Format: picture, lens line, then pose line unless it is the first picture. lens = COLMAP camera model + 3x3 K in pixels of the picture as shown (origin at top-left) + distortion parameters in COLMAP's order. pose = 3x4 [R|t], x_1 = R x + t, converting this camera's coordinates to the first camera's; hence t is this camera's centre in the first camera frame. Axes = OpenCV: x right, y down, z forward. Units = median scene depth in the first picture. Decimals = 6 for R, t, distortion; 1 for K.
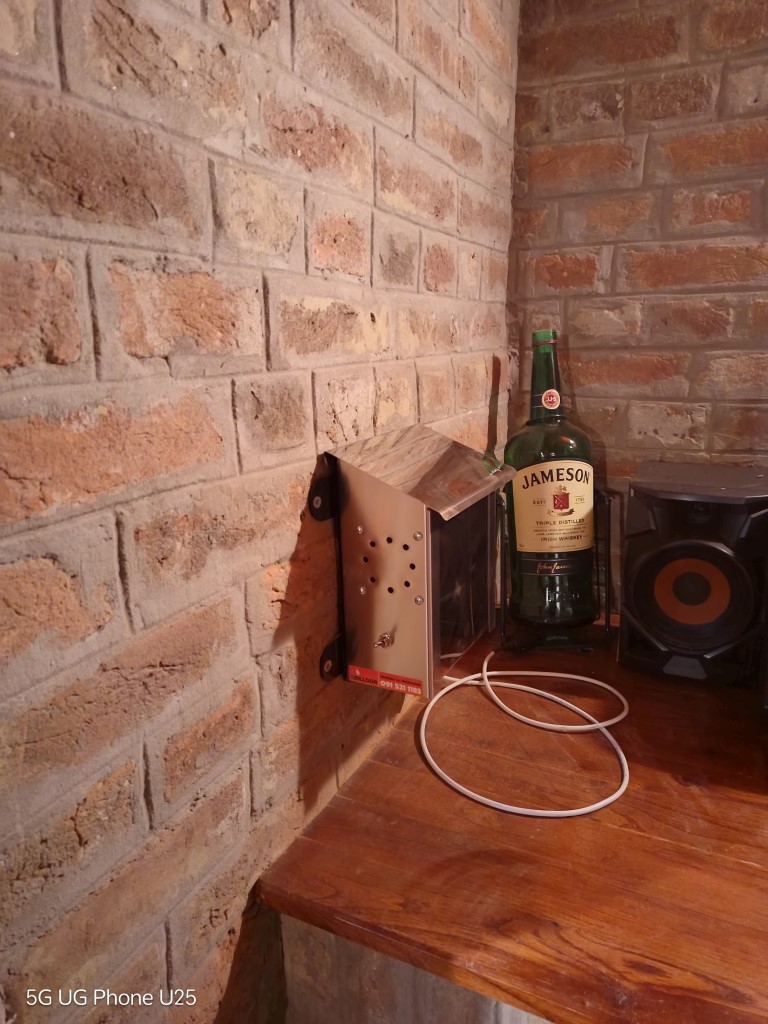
lens RADIAL K [[696.5, 0, 384.0], [0, 696.5, 512.0], [0, 0, 1]] dist [0.054934, -0.094737]
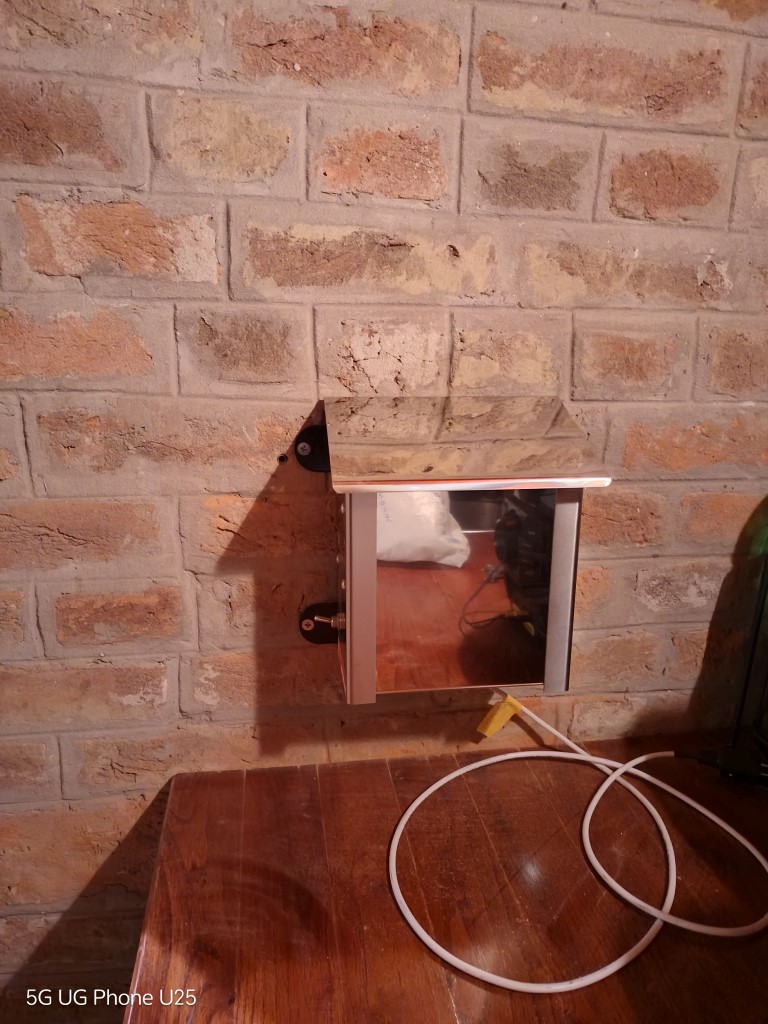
lens RADIAL K [[700.0, 0, 384.0], [0, 700.0, 512.0], [0, 0, 1]] dist [0.005229, -0.004604]
pose [[0.586280, 0.244703, -0.772267, 0.847658], [-0.230123, 0.964323, 0.130857, -0.094395], [0.776736, 0.100998, 0.621675, 0.598696]]
